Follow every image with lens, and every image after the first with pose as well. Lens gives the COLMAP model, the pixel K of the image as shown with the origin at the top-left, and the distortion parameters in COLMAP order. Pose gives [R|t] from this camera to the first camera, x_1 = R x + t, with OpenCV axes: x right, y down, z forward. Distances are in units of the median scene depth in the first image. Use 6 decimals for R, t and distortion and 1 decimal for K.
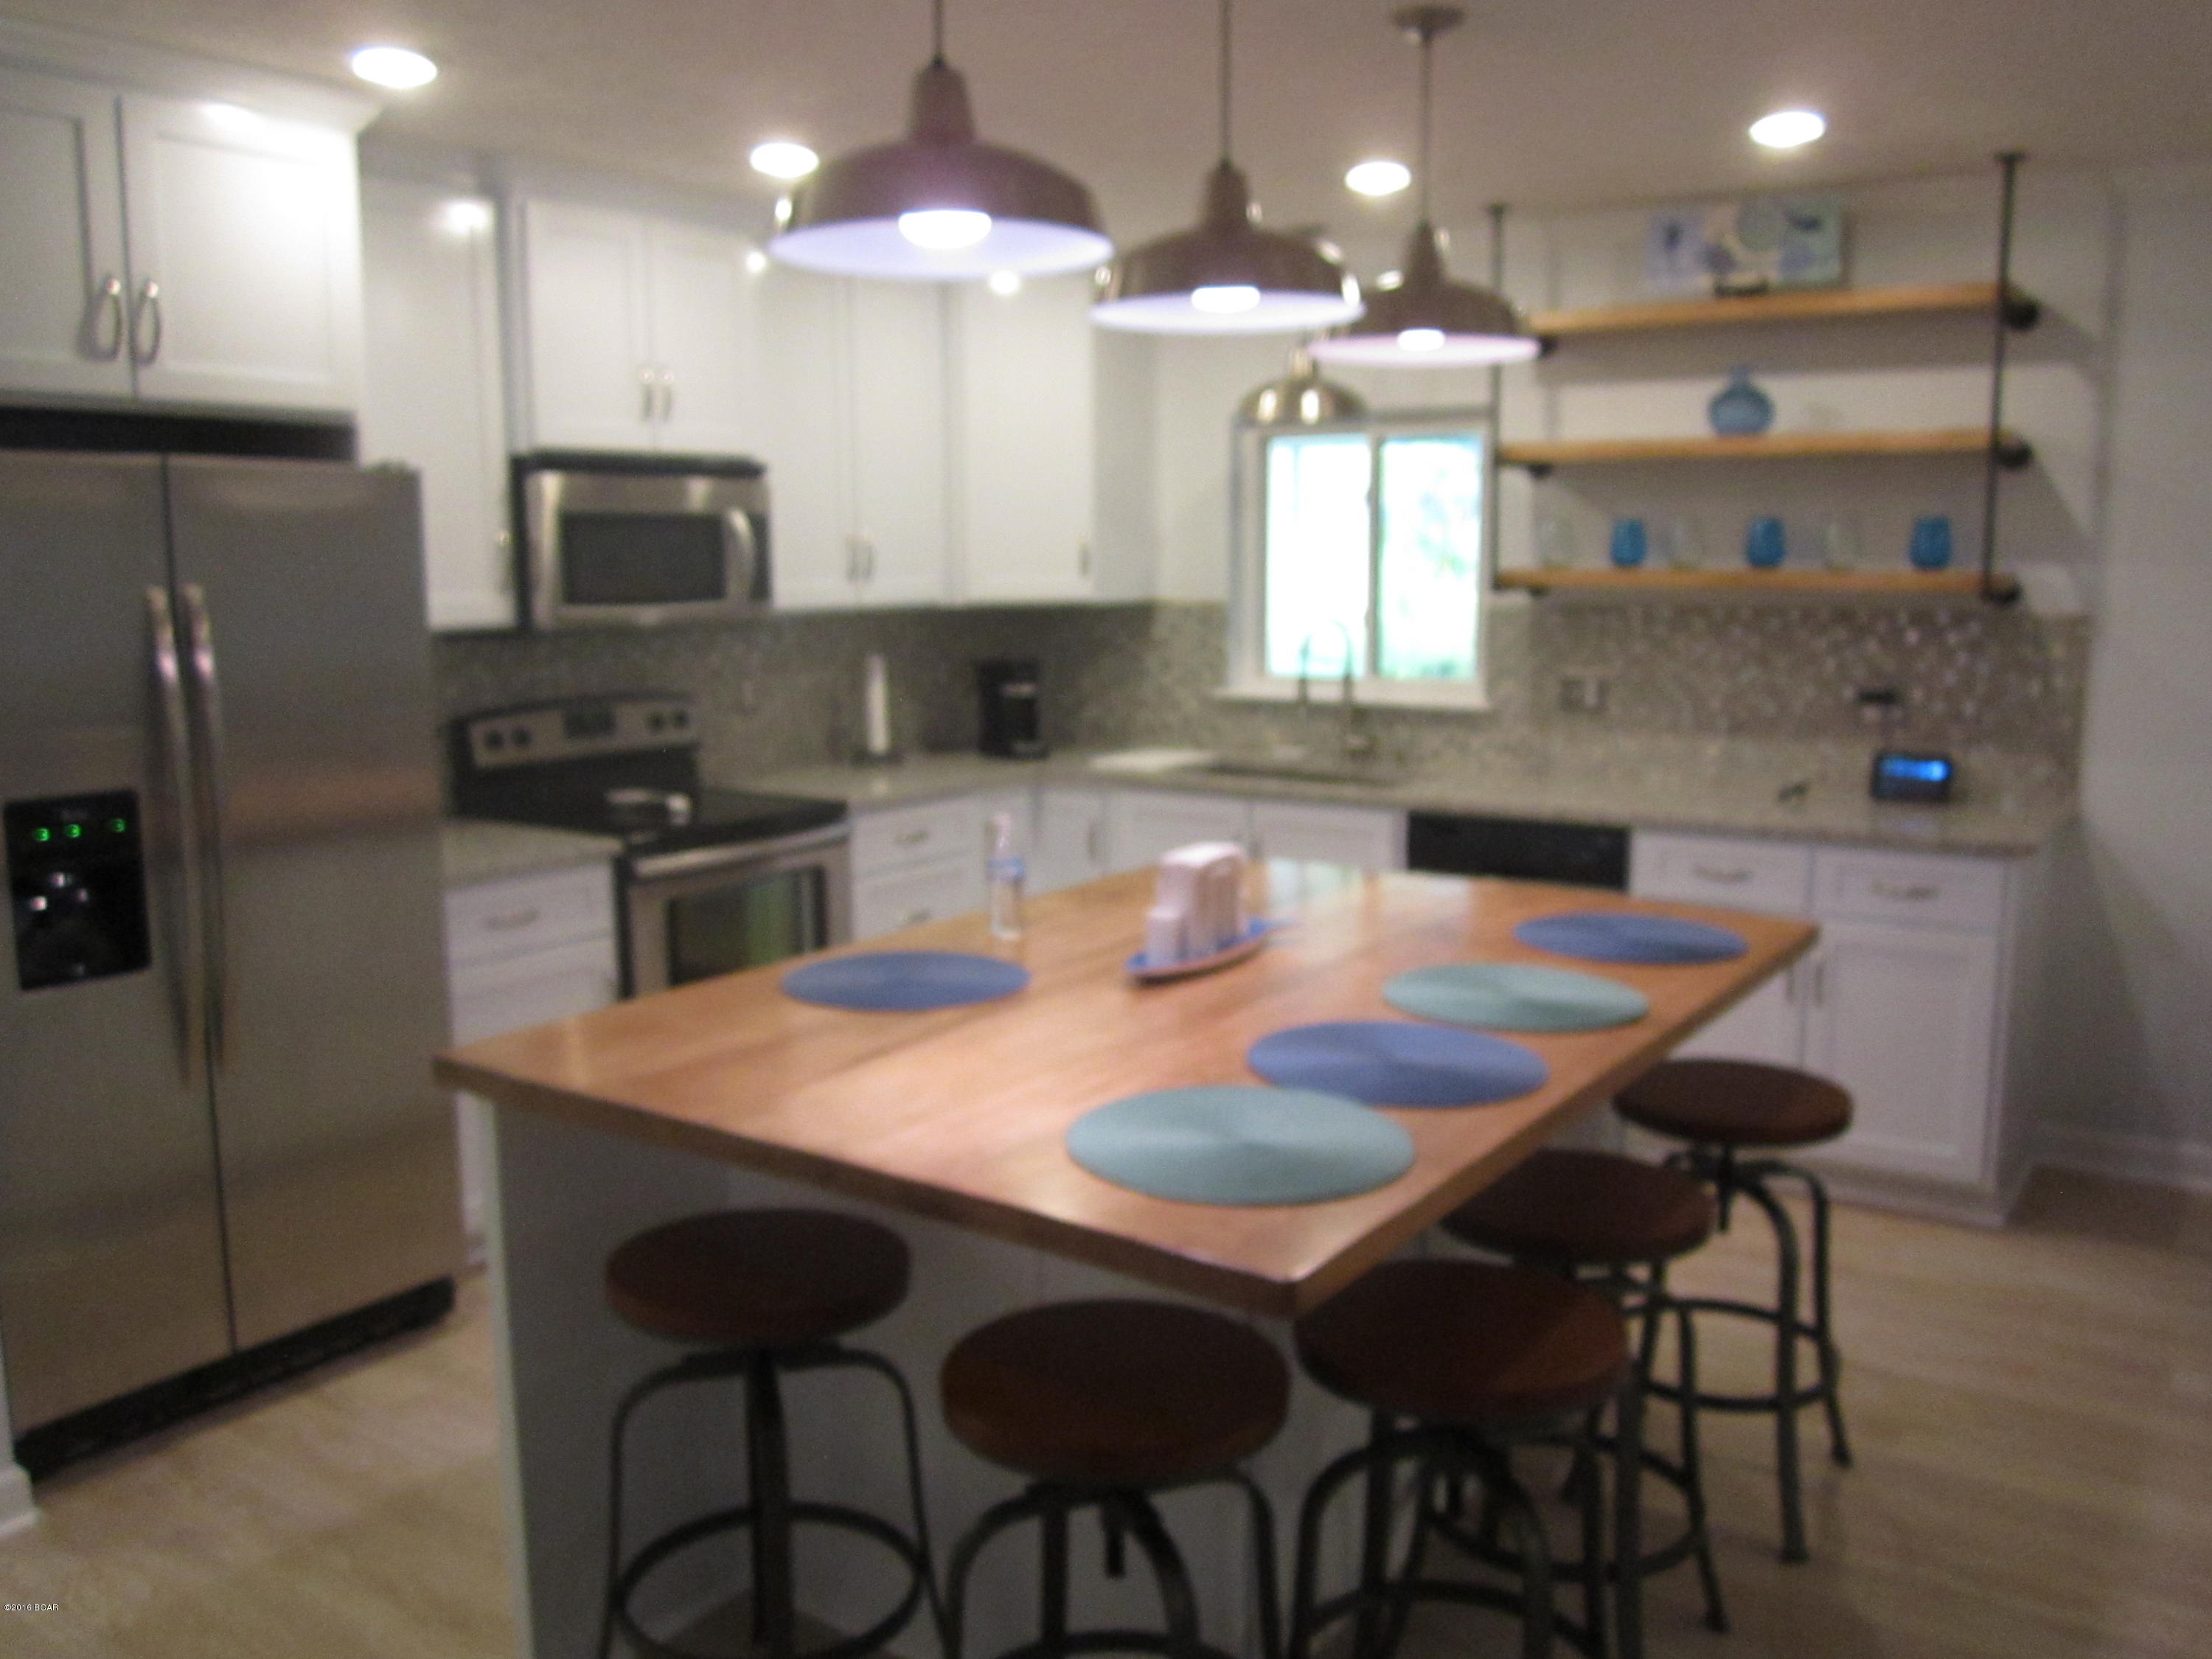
lens RADIAL K [[1835.2, 0, 1106.0], [0, 1835.2, 829.5], [0, 0, 1]] dist [-0.050533, 0.011414]
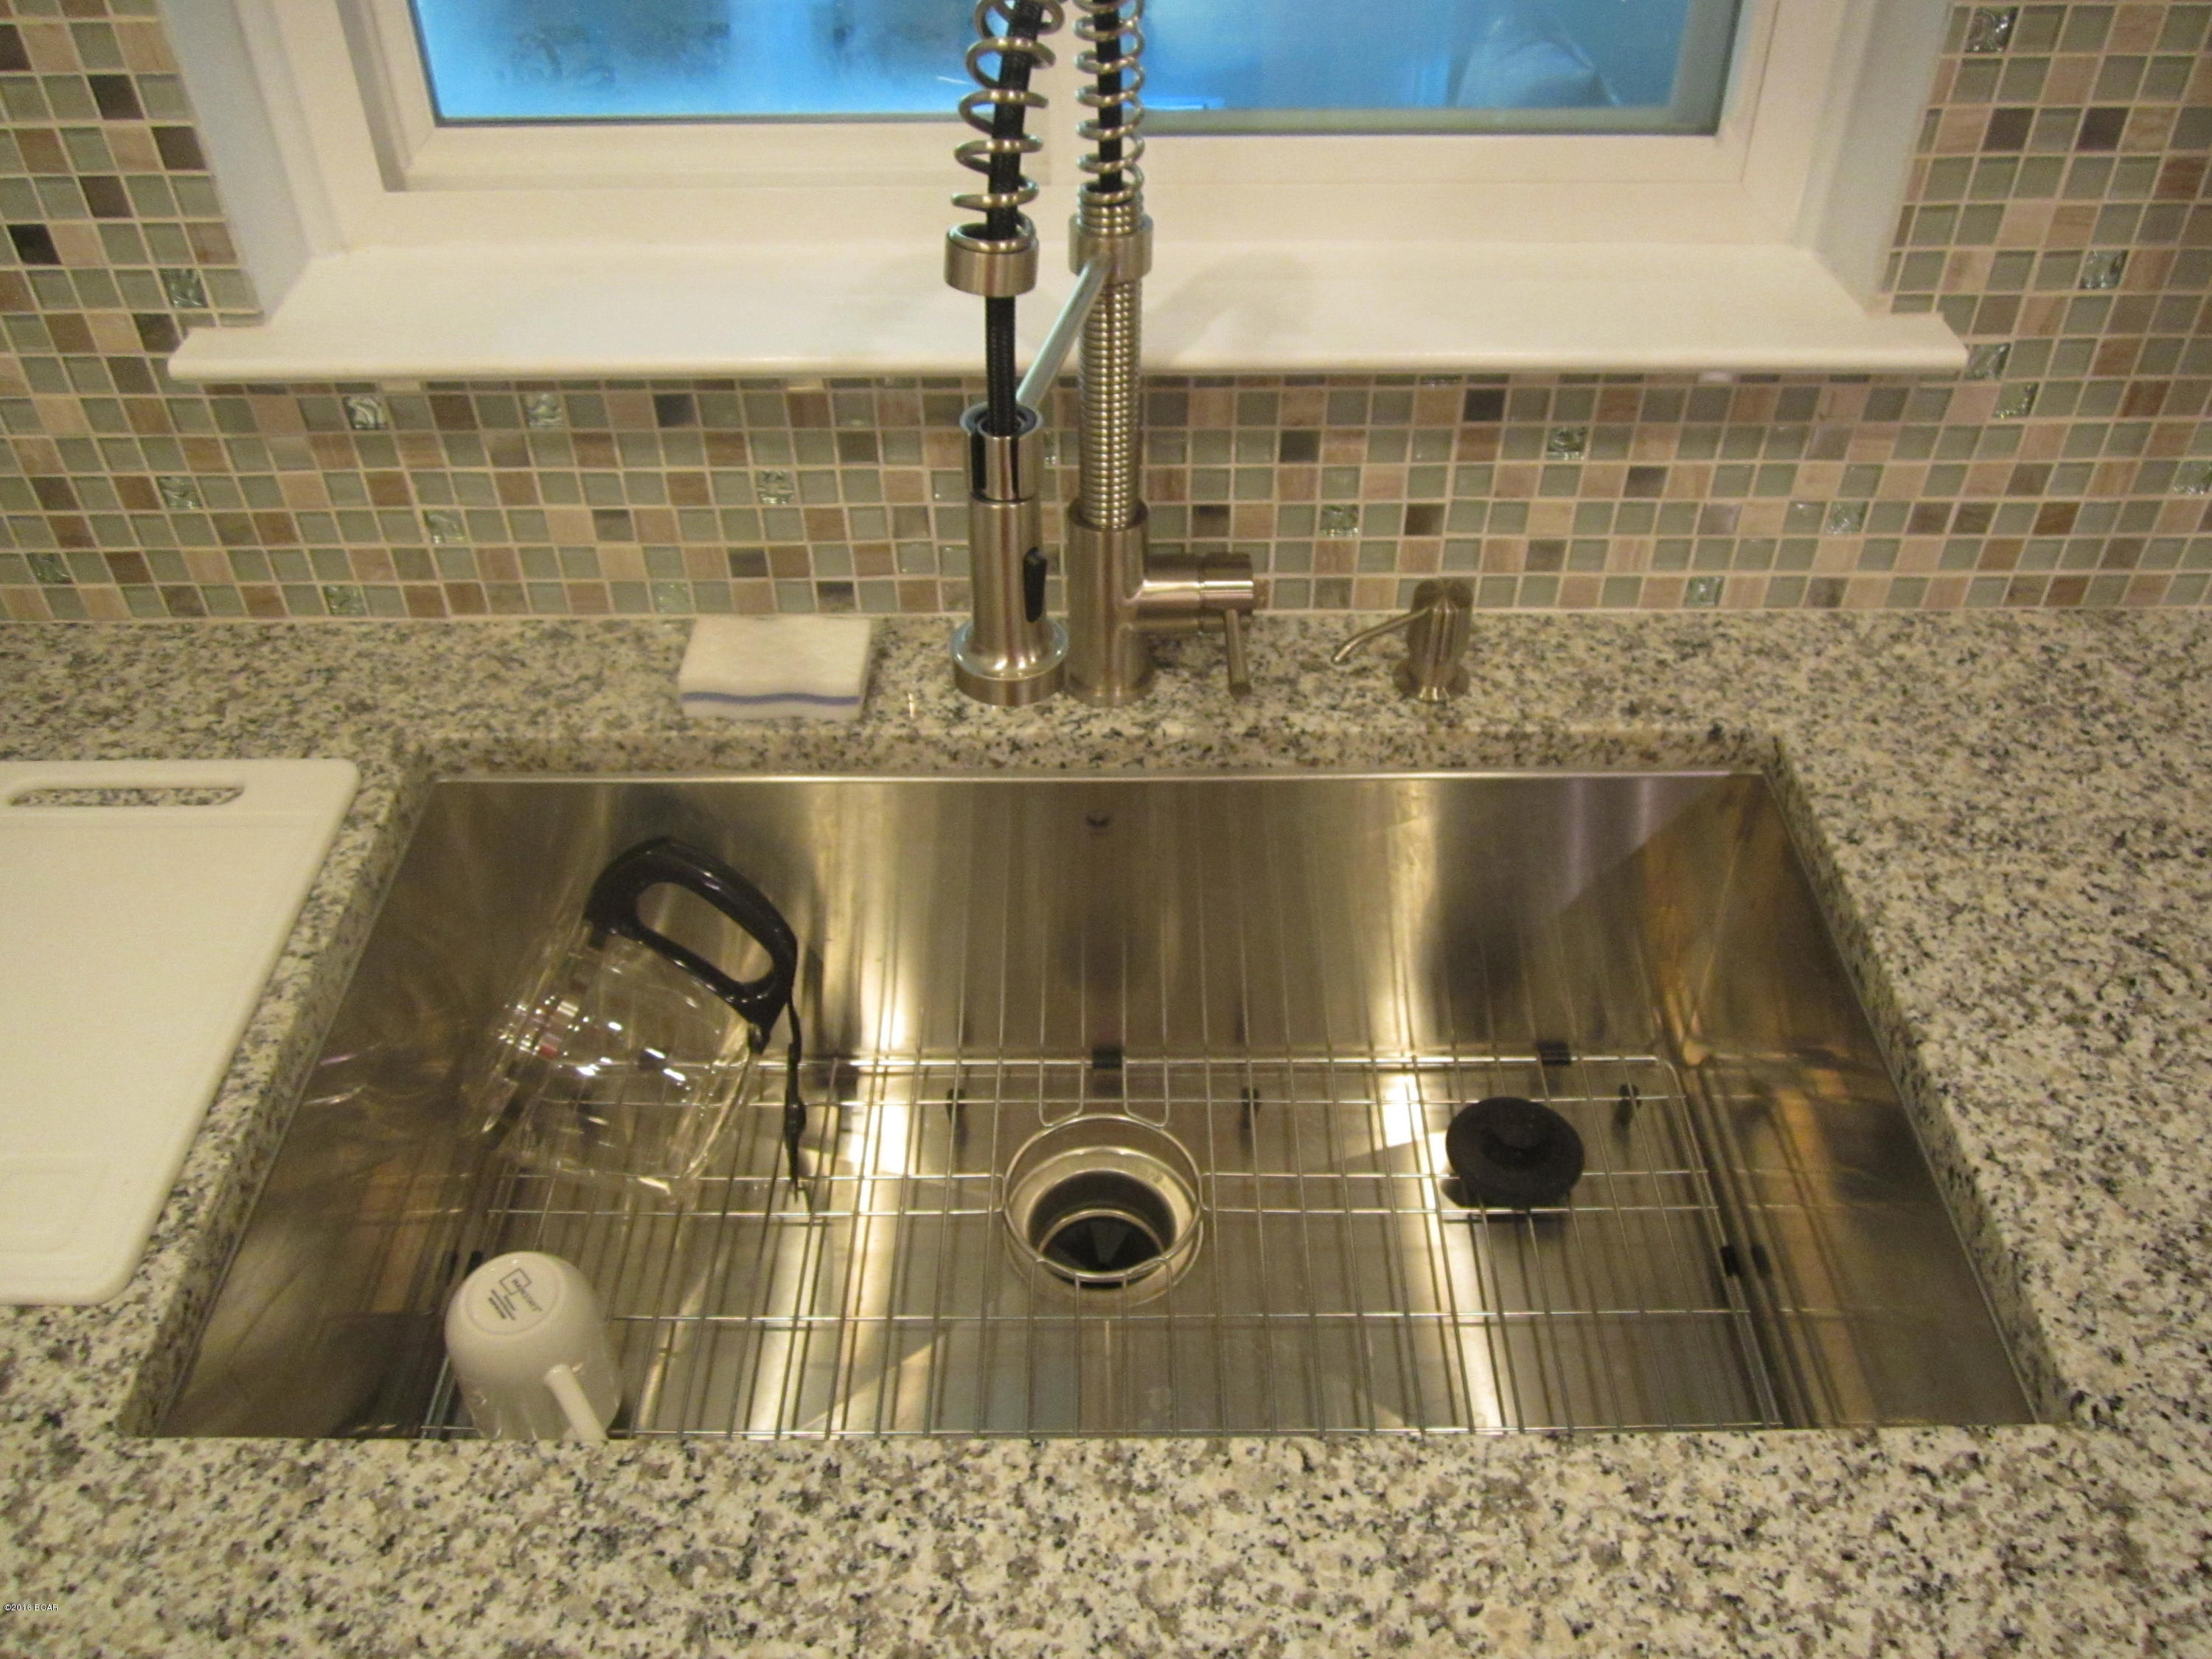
lens RADIAL K [[1835.2, 0, 1106.0], [0, 1835.2, 829.5], [0, 0, 1]] dist [-0.050533, 0.011414]
pose [[0.822704, -0.374510, 0.427669, 0.050604], [0.088167, 0.827274, 0.554838, -0.151520], [-0.561591, -0.418761, 0.713621, 1.009857]]
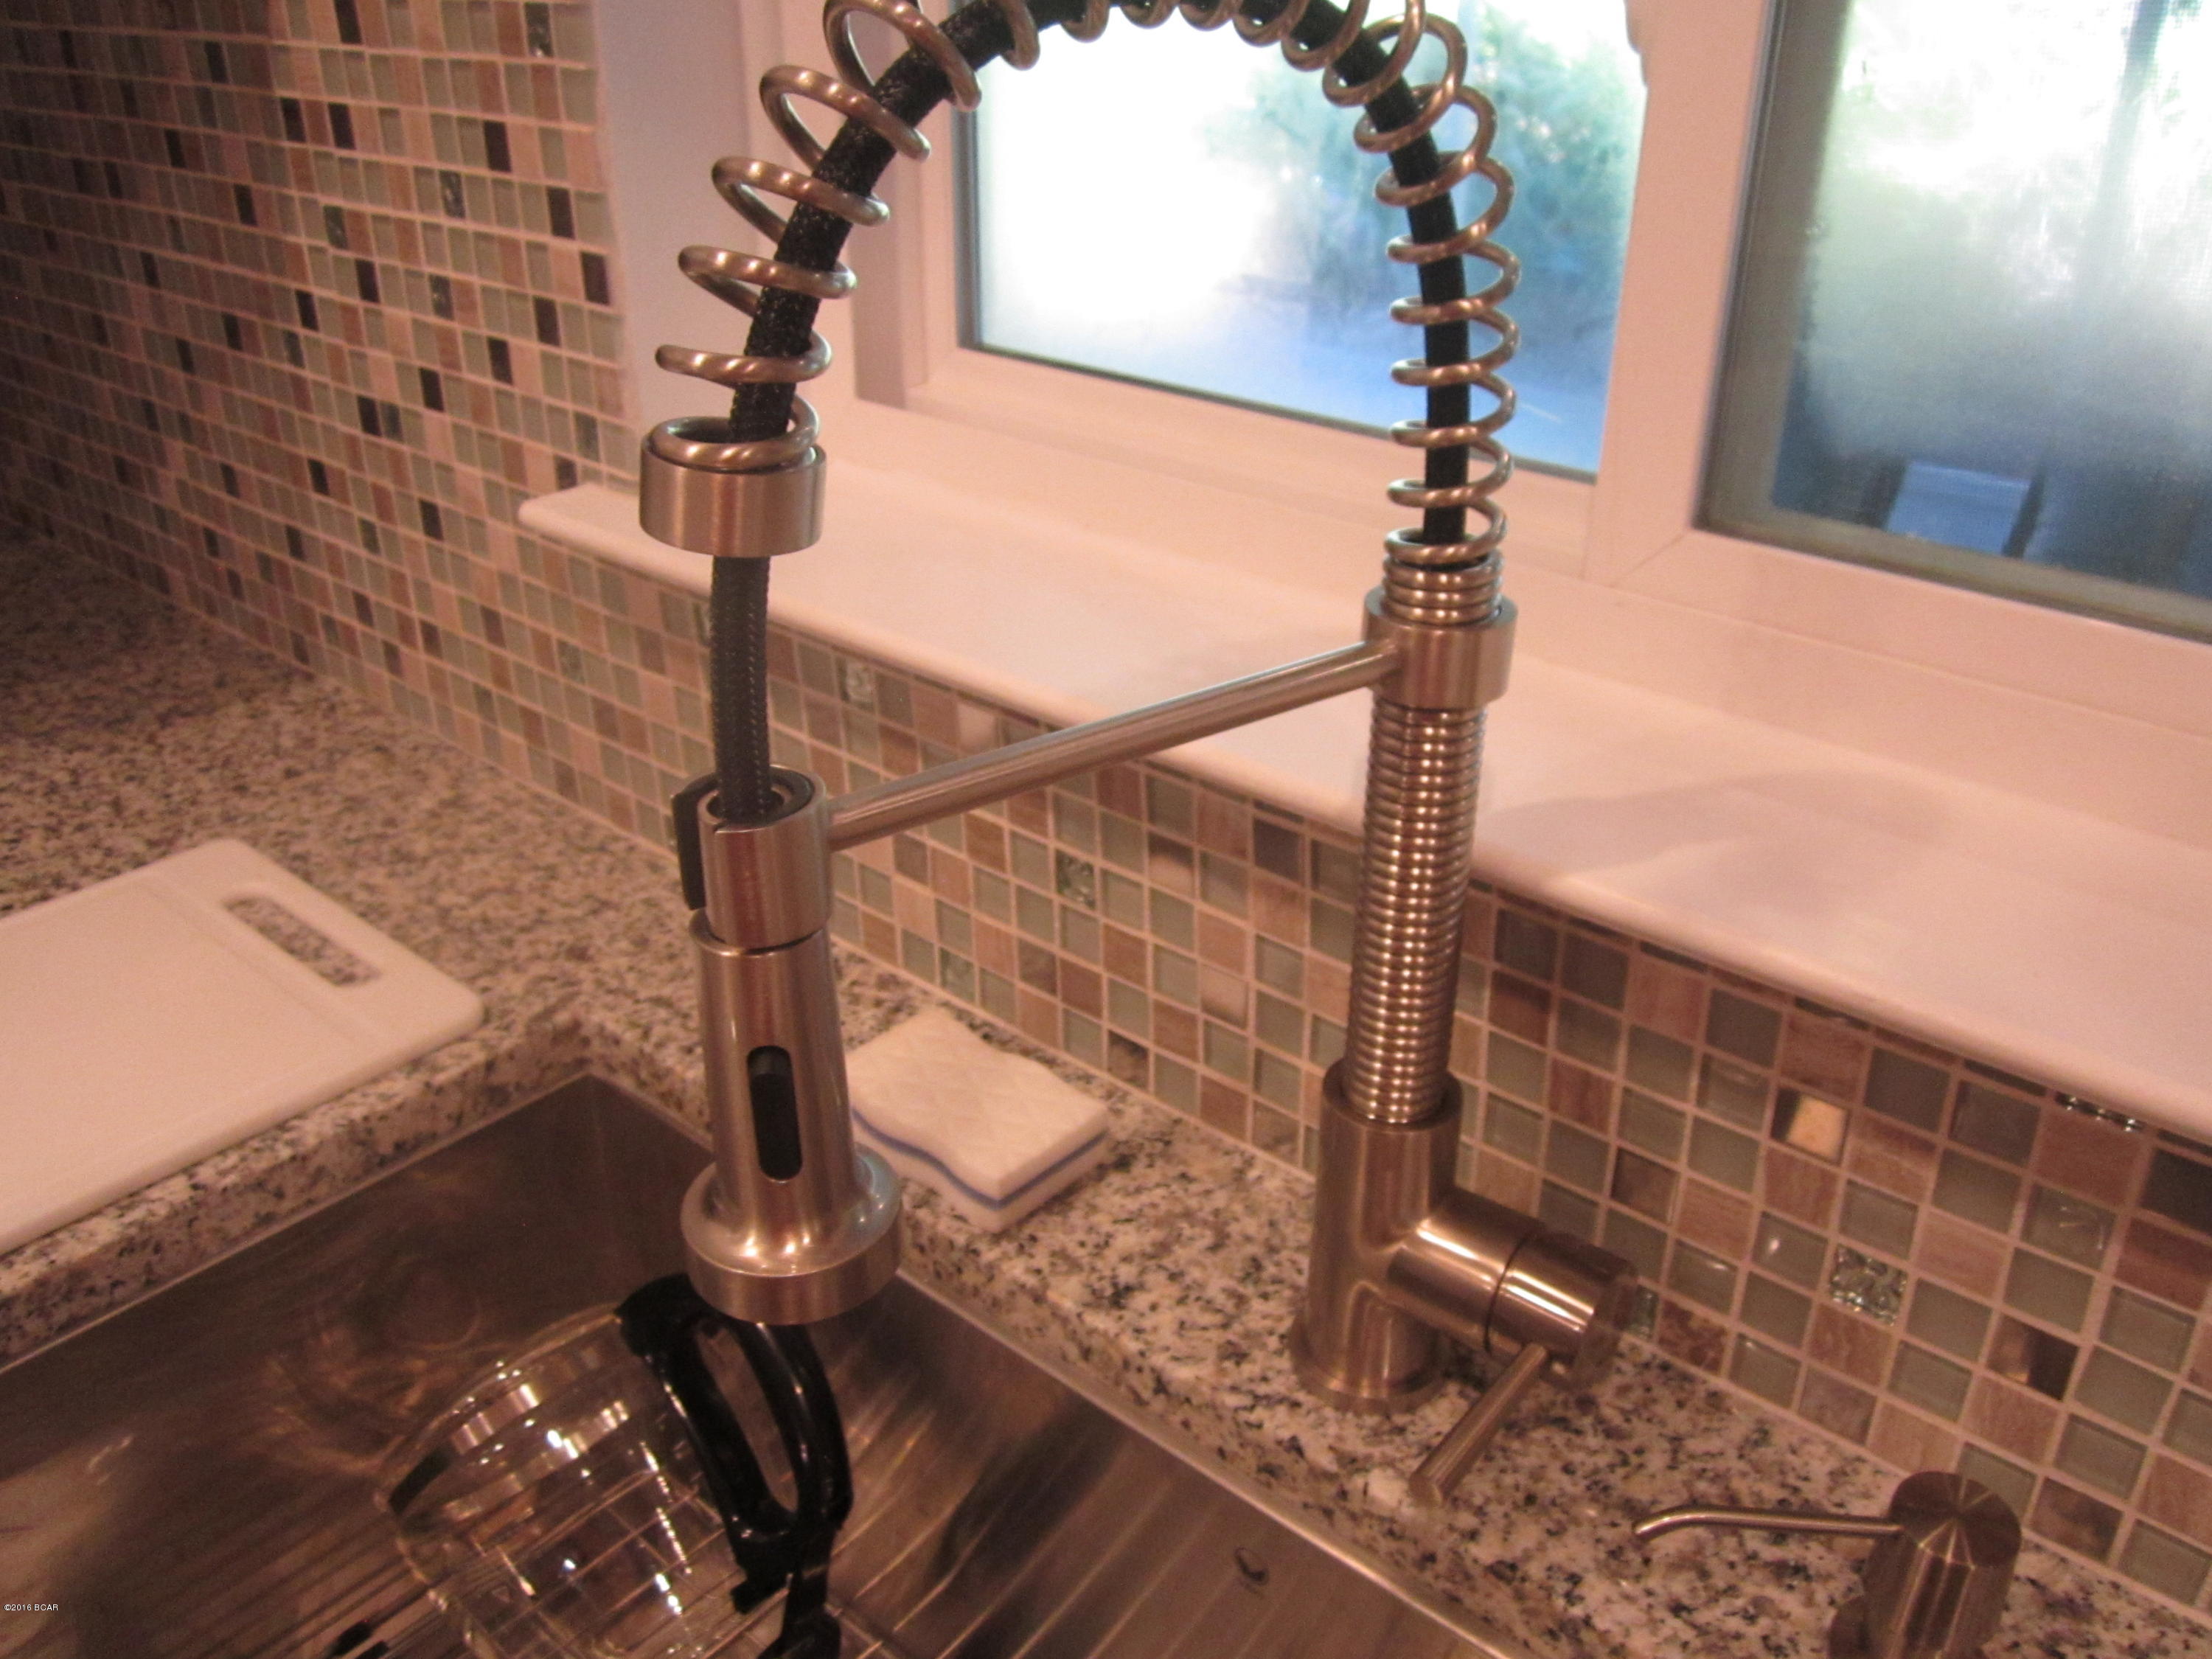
lens RADIAL K [[1809.6, 0, 1106.0], [0, 1809.6, 829.5], [0, 0, 1]] dist [-0.060997, 0.009036]
pose [[0.993835, 0.054771, -0.096398, 0.145588], [-0.020785, 0.946085, 0.323250, -0.119855], [0.108906, -0.319254, 0.941391, 1.065391]]
